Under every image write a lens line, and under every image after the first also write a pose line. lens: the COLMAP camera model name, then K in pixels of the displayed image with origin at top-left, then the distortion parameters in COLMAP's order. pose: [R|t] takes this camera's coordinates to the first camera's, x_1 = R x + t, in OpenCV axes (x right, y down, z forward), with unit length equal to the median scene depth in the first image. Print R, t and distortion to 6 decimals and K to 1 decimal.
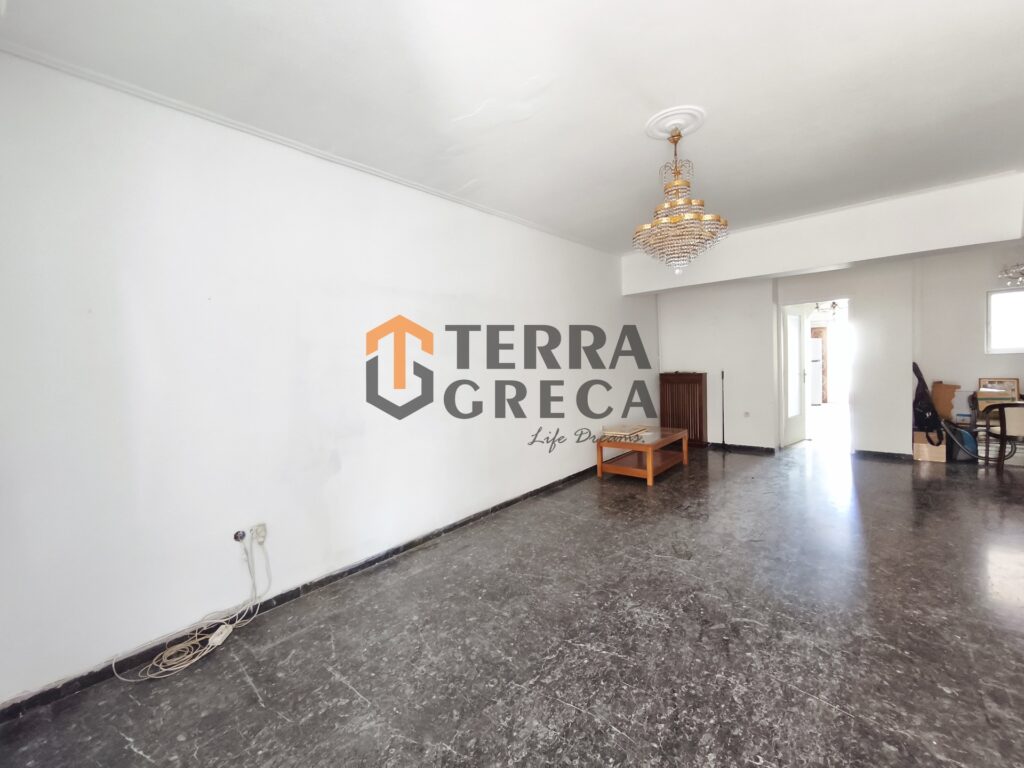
lens RADIAL K [[426.6, 0, 516.5], [0, 426.6, 381.1], [0, 0, 1]] dist [0.000513, -0.001980]
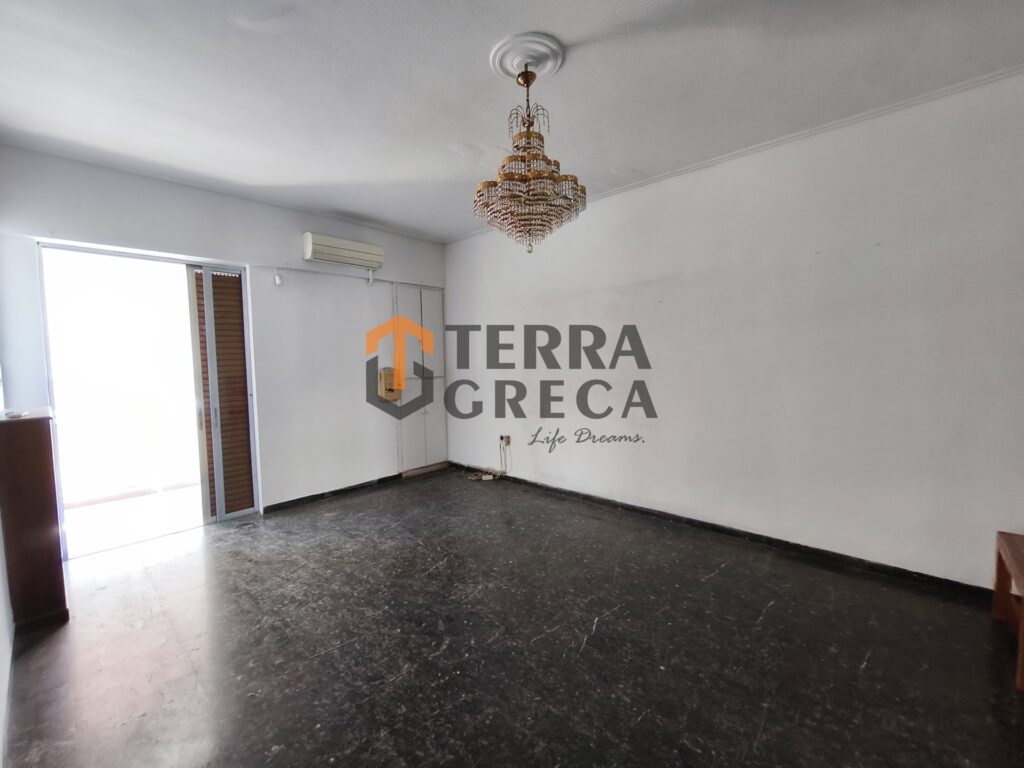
lens RADIAL K [[426.6, 0, 511.0], [0, 426.6, 385.1], [0, 0, 1]] dist [0.000513, -0.001980]
pose [[-0.022503, 0.109126, -0.993773, 1.267536], [-0.024814, 0.993658, 0.109676, -0.098268], [0.999439, 0.027127, -0.019653, 1.045734]]
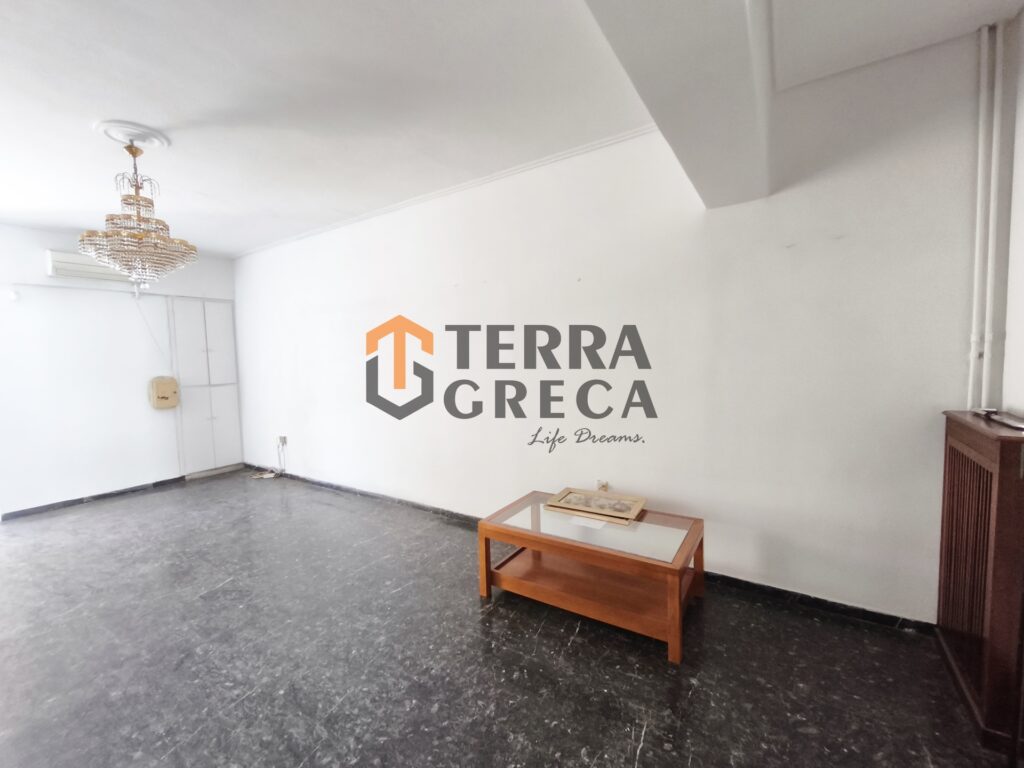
lens RADIAL K [[426.6, 0, 513.5], [0, 426.6, 386.9], [0, 0, 1]] dist [0.000513, -0.001980]
pose [[0.136668, 0.112095, -0.984254, 1.591028], [-0.022251, 0.993674, 0.110078, -0.164020], [0.990367, 0.006856, 0.138297, 1.825996]]
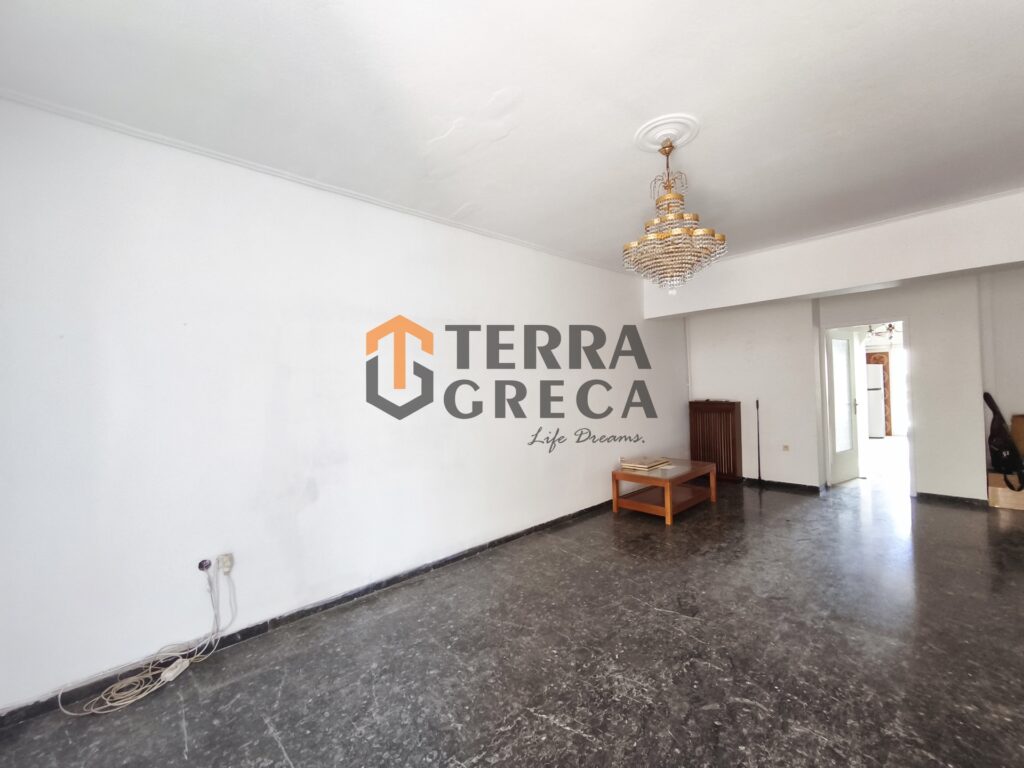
lens RADIAL K [[426.6, 0, 515.6], [0, 426.6, 382.1], [0, 0, 1]] dist [0.000513, -0.001980]
pose [[0.994550, 0.008781, -0.103890, 0.152289], [-0.014375, 0.998479, -0.053222, -0.012991], [0.103265, 0.054425, 0.993164, 0.078683]]
